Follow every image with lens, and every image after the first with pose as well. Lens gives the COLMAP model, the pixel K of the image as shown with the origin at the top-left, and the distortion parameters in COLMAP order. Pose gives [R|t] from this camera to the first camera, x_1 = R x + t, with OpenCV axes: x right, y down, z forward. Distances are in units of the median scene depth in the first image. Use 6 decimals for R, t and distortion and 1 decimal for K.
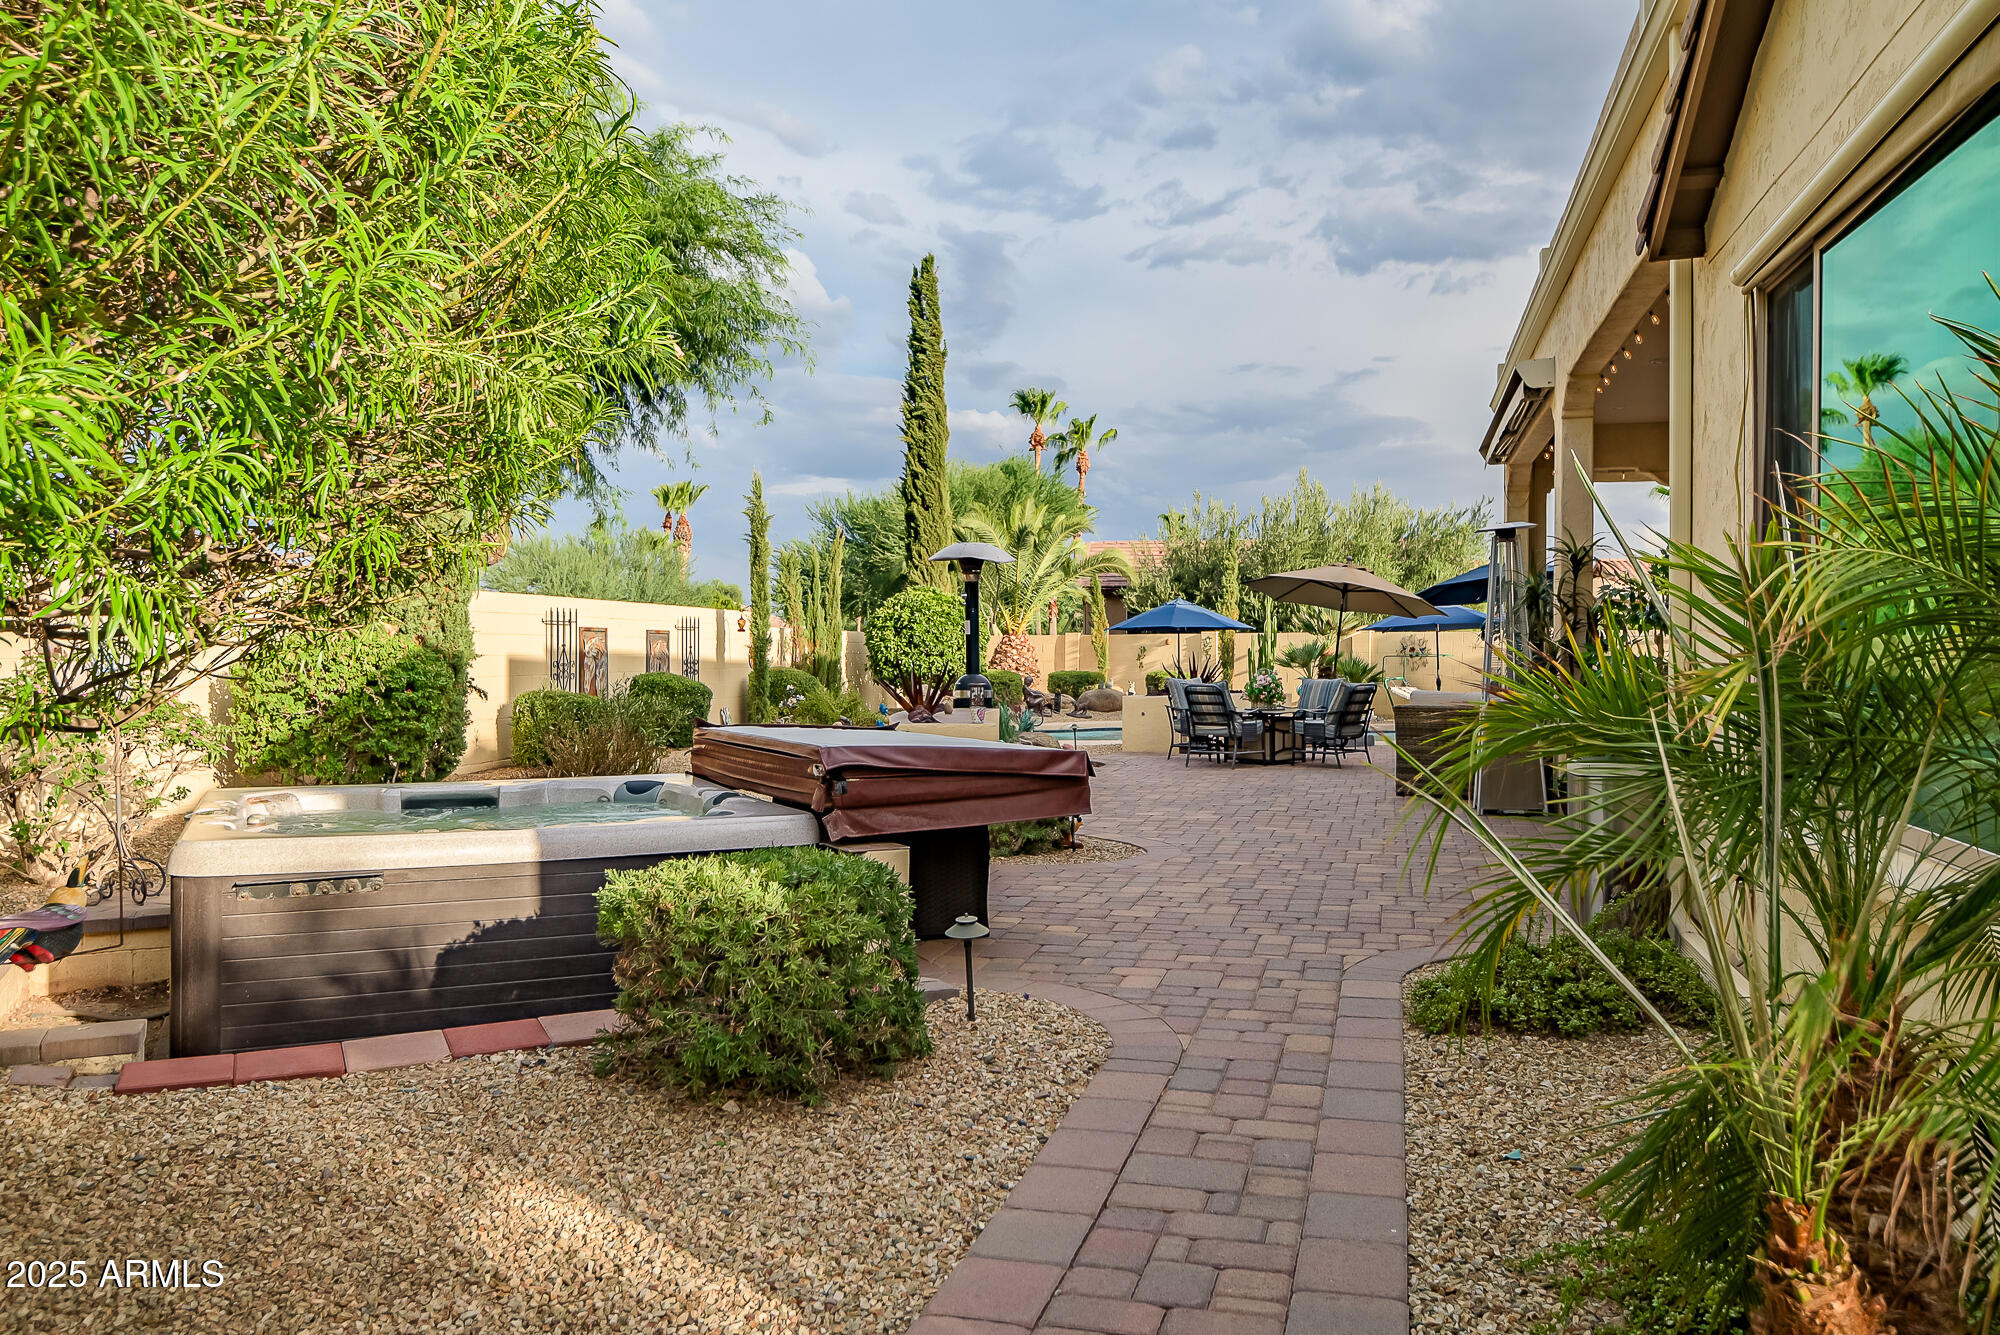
lens RADIAL K [[1489.5, 0, 1005.8], [0, 1489.5, 647.5], [0, 0, 1]] dist [-0.014959, -0.001179]
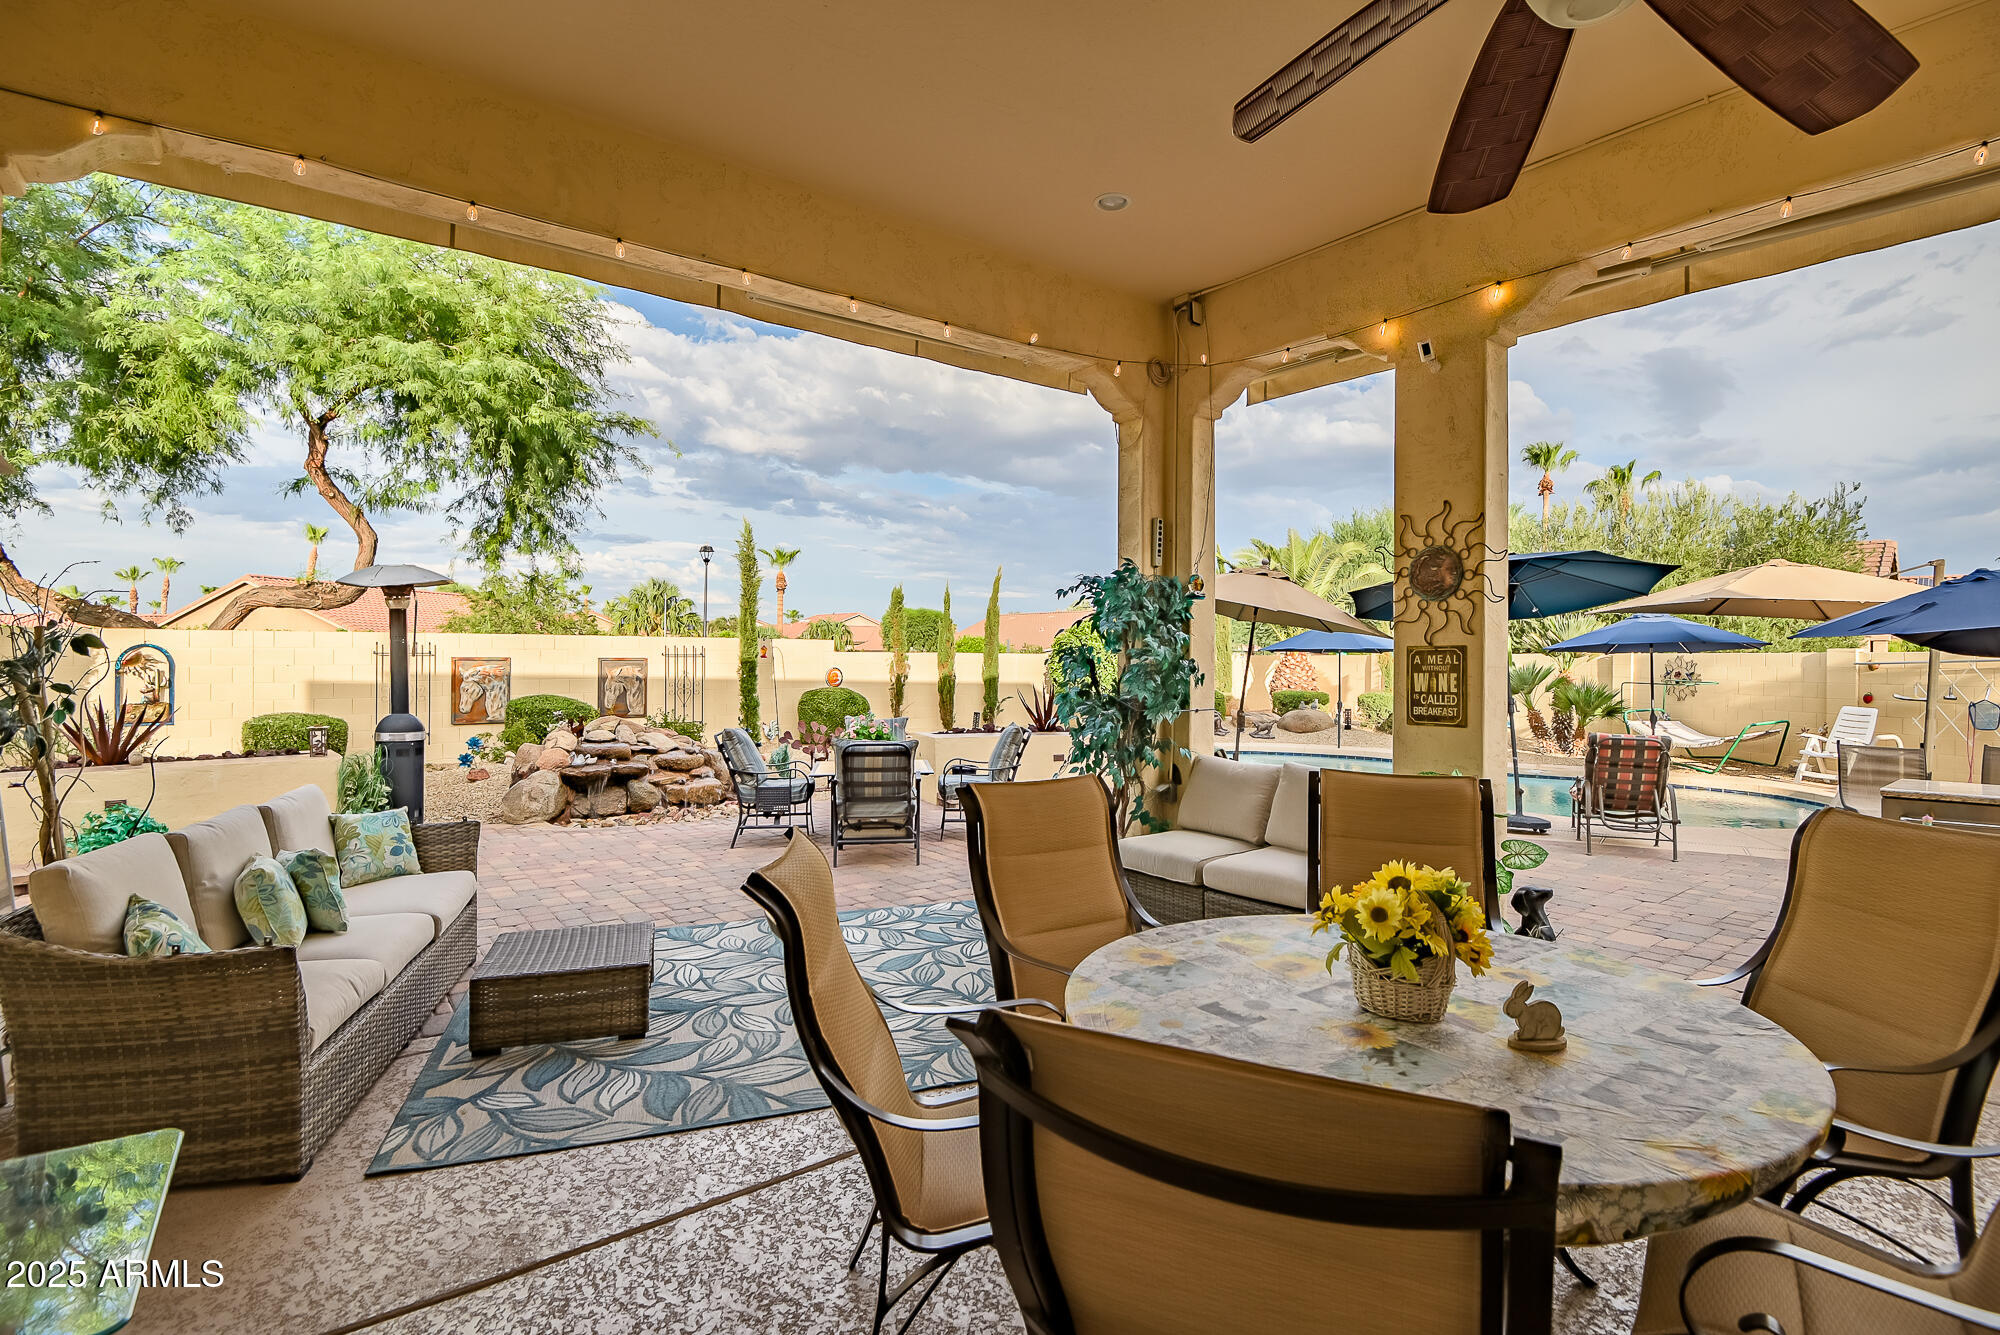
lens RADIAL K [[919.5, 0, 996.4], [0, 919.5, 658.0], [0, 0, 1]] dist [-0.011767, -0.012508]
pose [[0.787919, 0.000620, -0.615778, 0.281161], [-0.001207, 0.999999, -0.000537, -0.006968], [0.615777, 0.001166, 0.787920, 0.372968]]
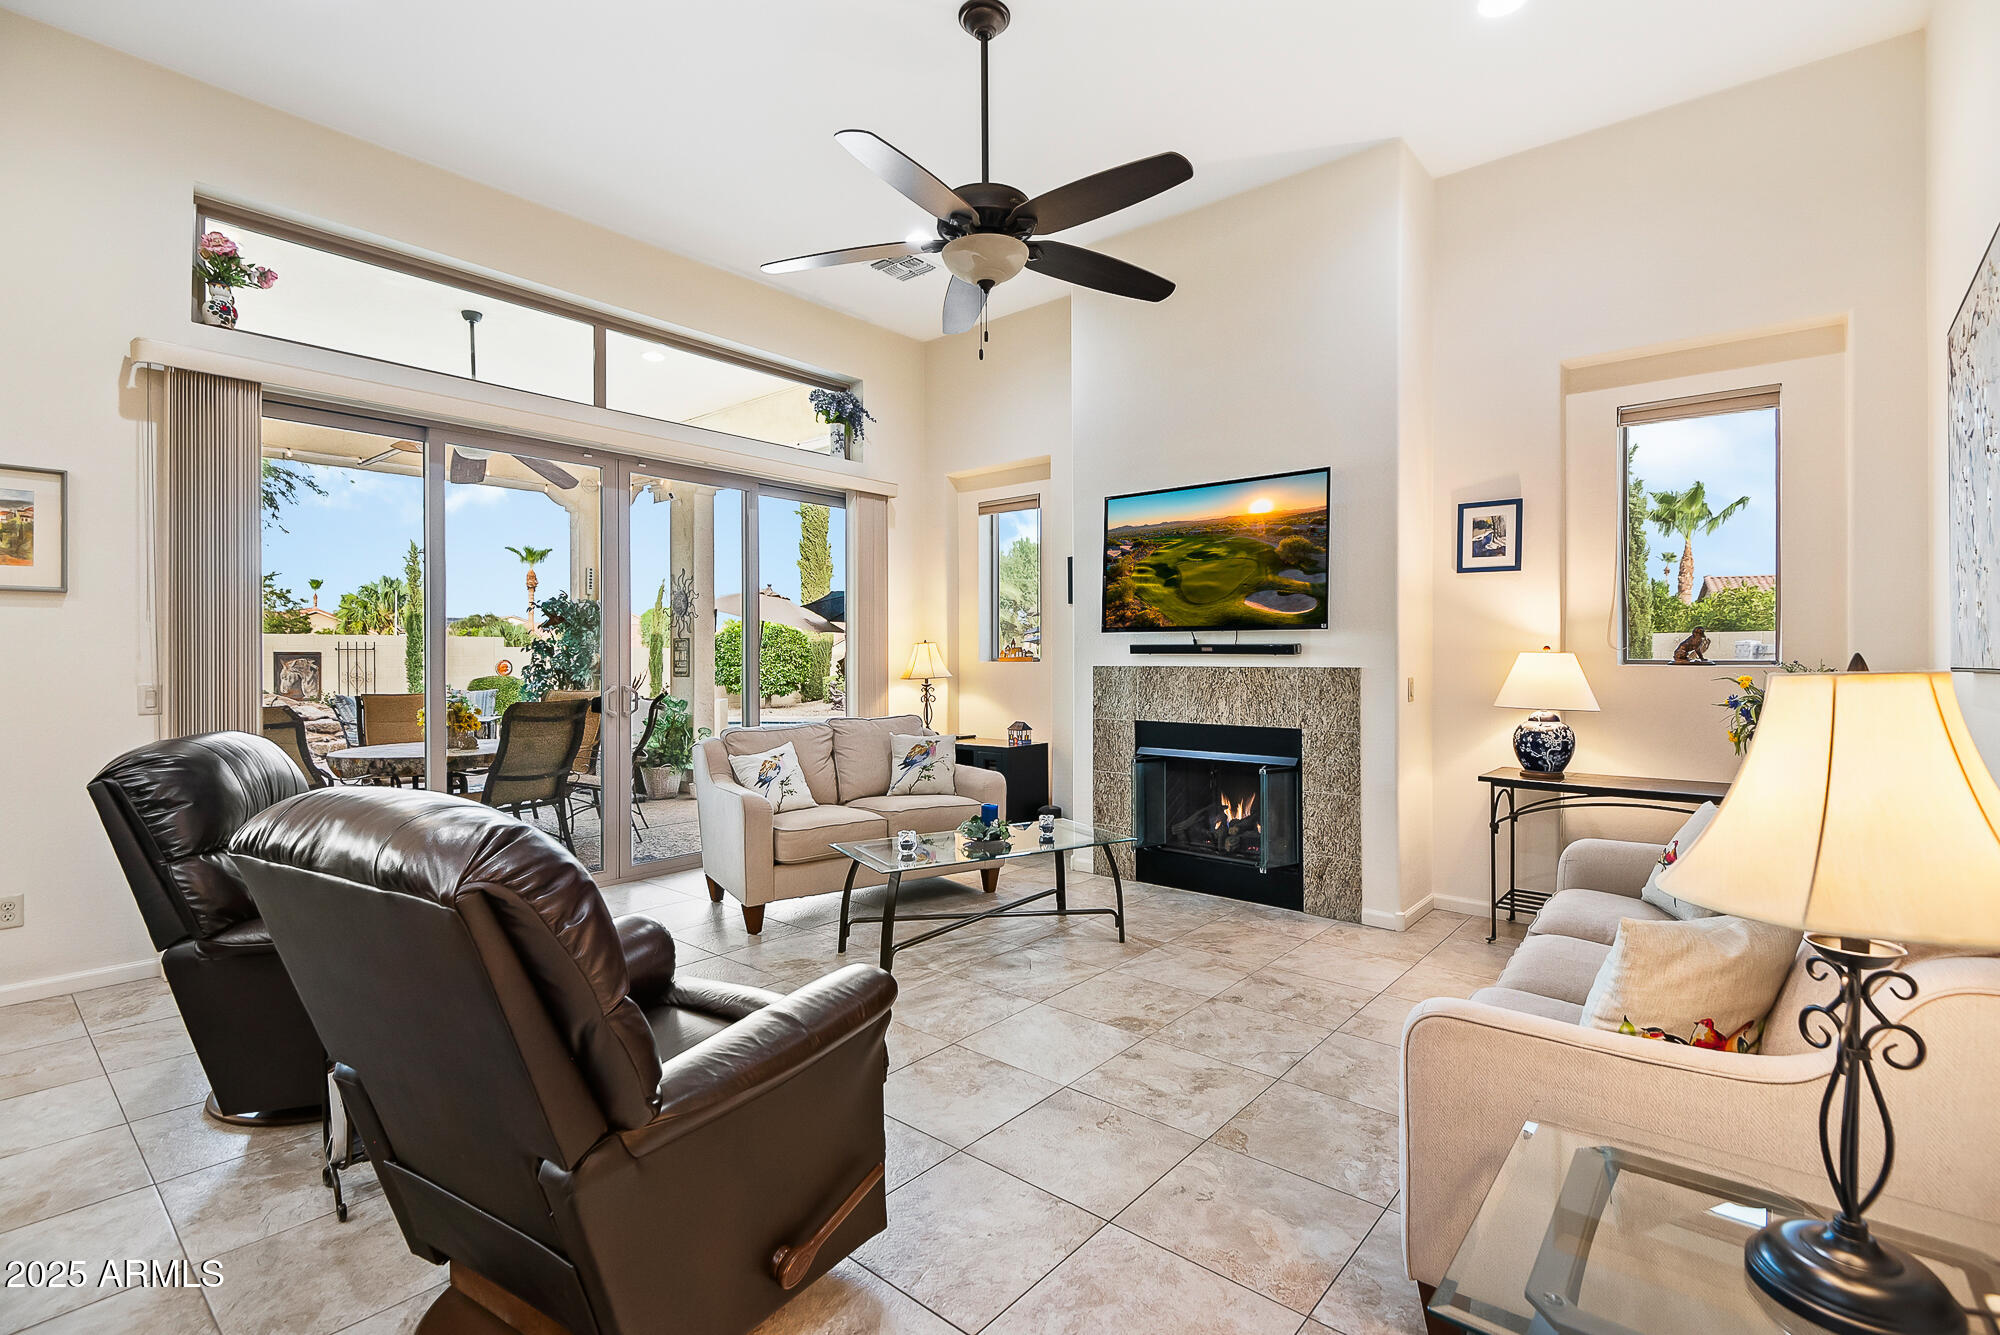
lens RADIAL K [[919.5, 0, 999.7], [0, 919.5, 642.3], [0, 0, 1]] dist [-0.011767, -0.012508]
pose [[0.904259, -0.009589, -0.426876, 0.469718], [0.002577, 0.999852, -0.017001, -0.002332], [0.426976, 0.014273, 0.904150, 0.303294]]
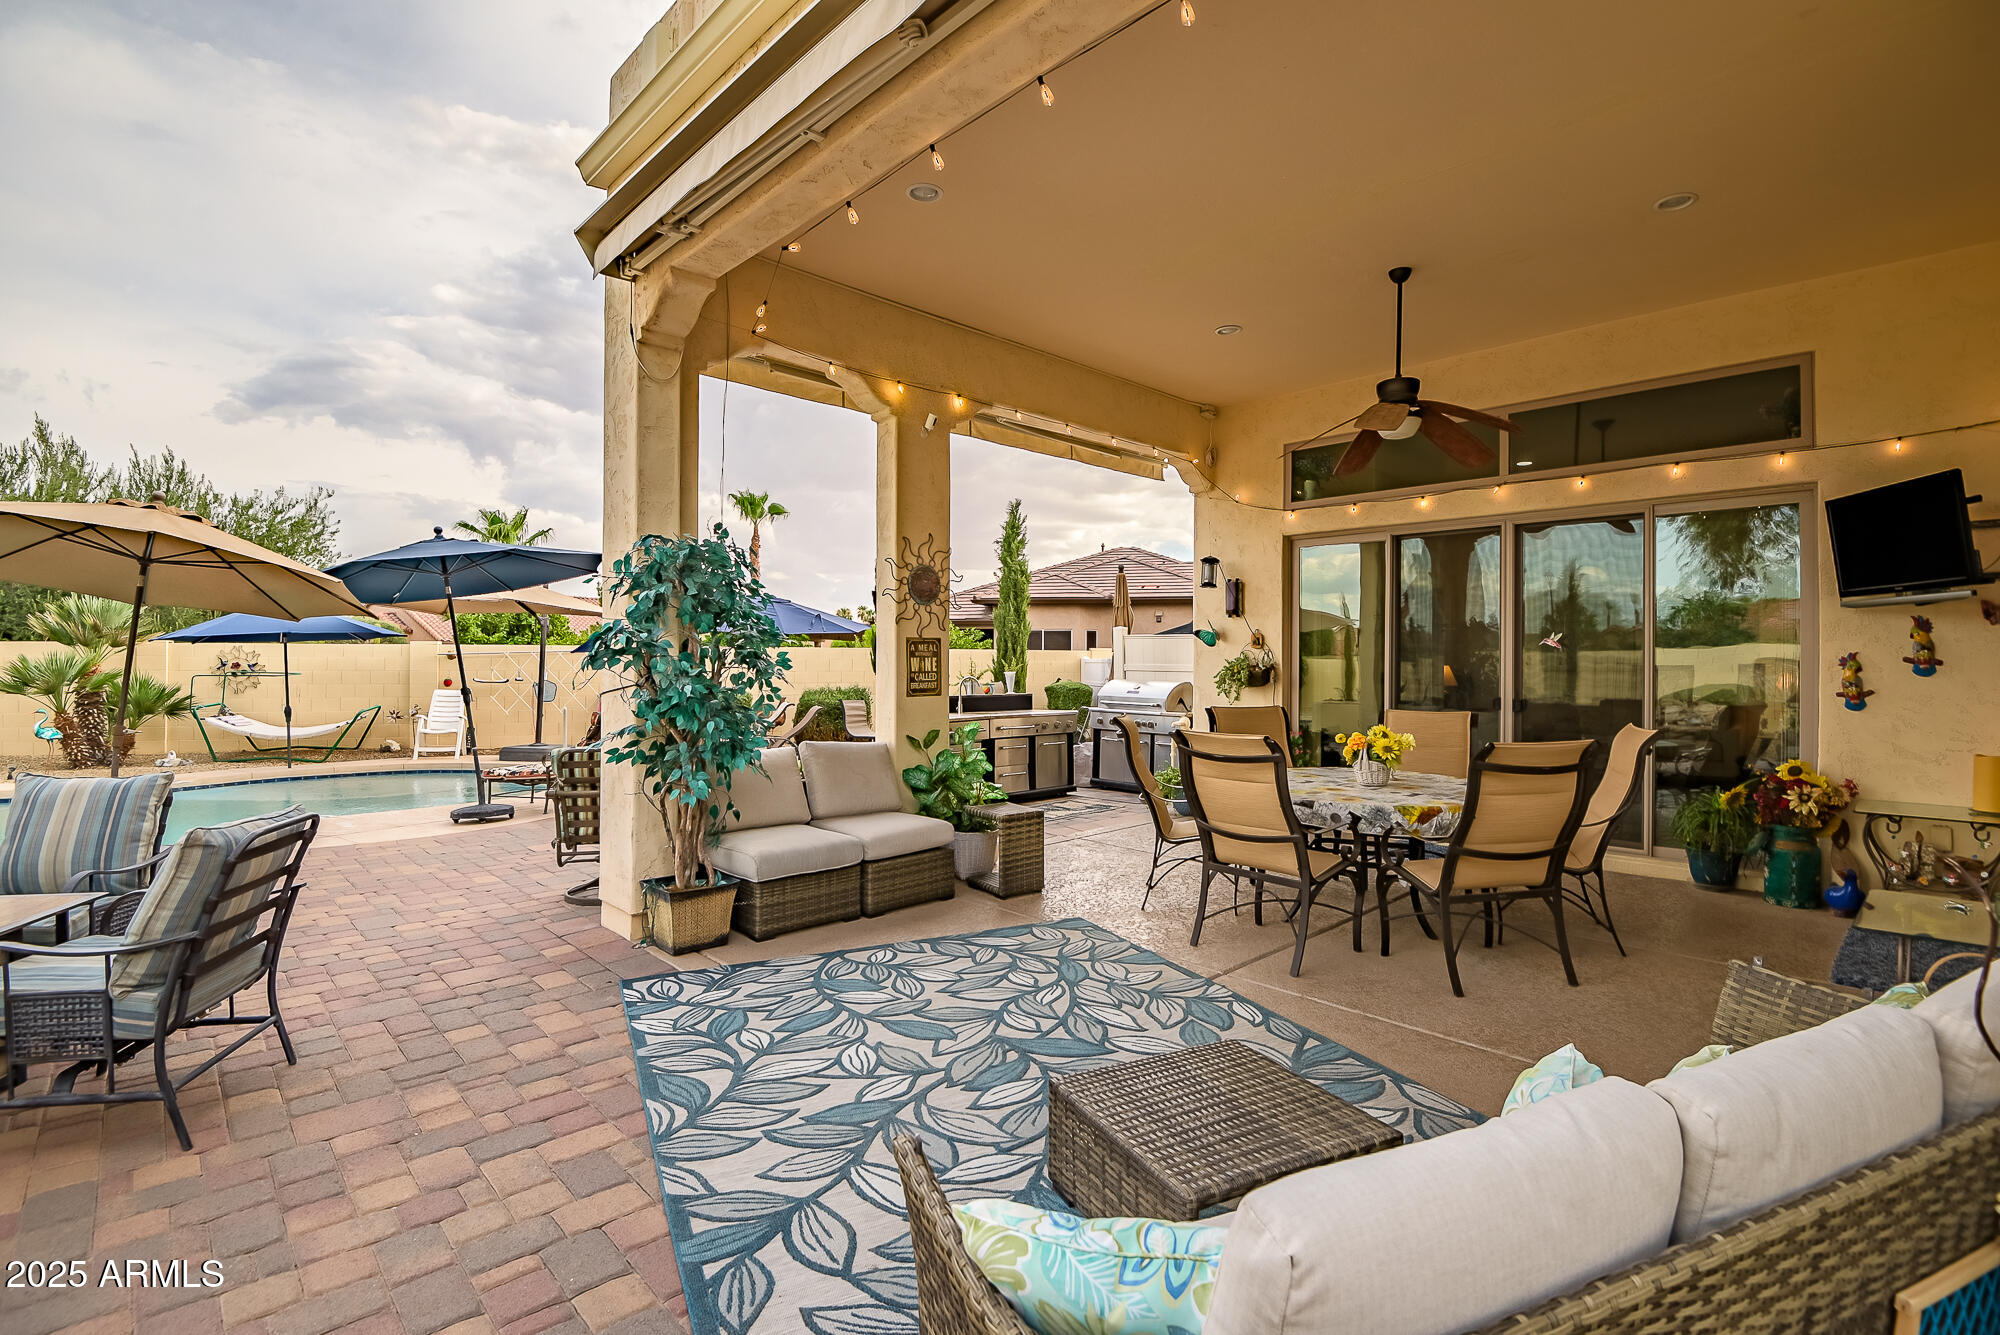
lens RADIAL K [[919.5, 0, 1008.8], [0, 919.5, 658.9], [0, 0, 1]] dist [-0.011767, -0.012508]
pose [[0.529164, 0.001555, 0.848518, 0.086199], [-0.004524, 0.999989, 0.000989, -0.004717], [-0.848508, -0.004362, 0.529165, 0.409472]]
